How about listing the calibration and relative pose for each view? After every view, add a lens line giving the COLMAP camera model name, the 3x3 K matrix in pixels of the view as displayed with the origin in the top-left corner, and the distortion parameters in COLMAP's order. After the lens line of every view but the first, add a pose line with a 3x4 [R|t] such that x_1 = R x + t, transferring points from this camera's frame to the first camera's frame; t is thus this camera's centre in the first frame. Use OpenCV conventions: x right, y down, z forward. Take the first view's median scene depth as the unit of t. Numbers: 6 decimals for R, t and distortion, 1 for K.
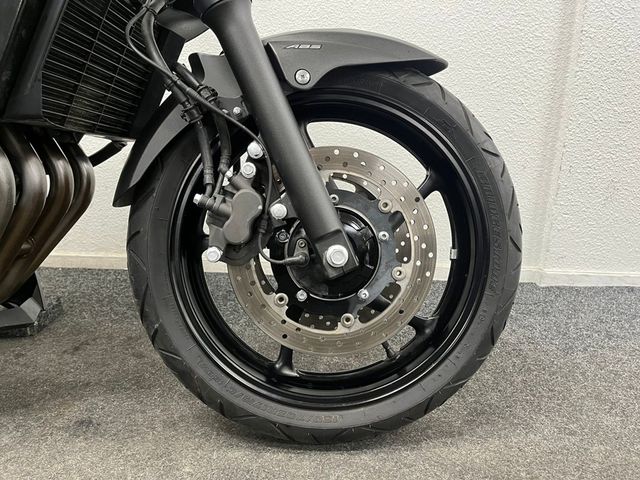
lens RADIAL K [[493.2, 0, 320.3], [0, 493.2, 241.9], [0, 0, 1]] dist [0.006539, -0.021117]
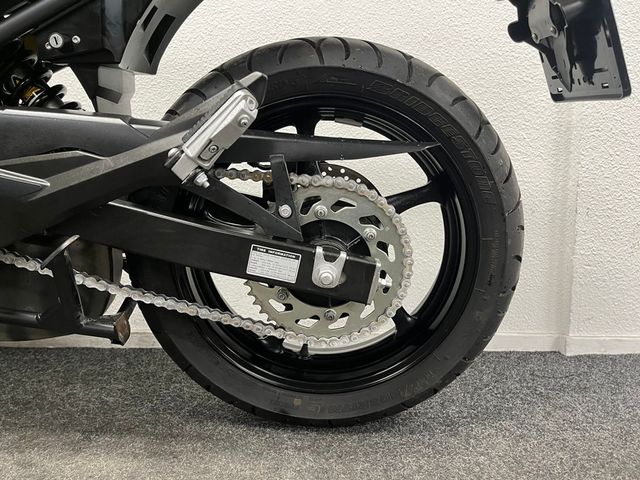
lens RADIAL K [[493.2, 0, 320.2], [0, 493.2, 239.7], [0, 0, 1]] dist [0.006539, -0.021117]
pose [[0.999410, -0.017605, 0.029481, 0.042922], [0.022518, 0.984198, -0.175633, 0.070936], [-0.025923, 0.176193, 0.984014, 0.354768]]
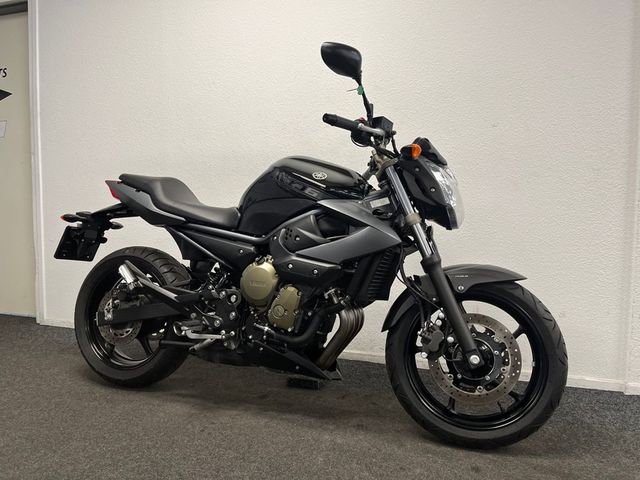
lens RADIAL K [[493.2, 0, 306.0], [0, 493.2, 237.0], [0, 0, 1]] dist [0.006539, -0.021117]
pose [[0.947767, 0.001796, -0.318958, 0.018007], [-0.070334, 0.976546, -0.203497, -0.009049], [0.311112, 0.215302, 0.925664, -1.523339]]
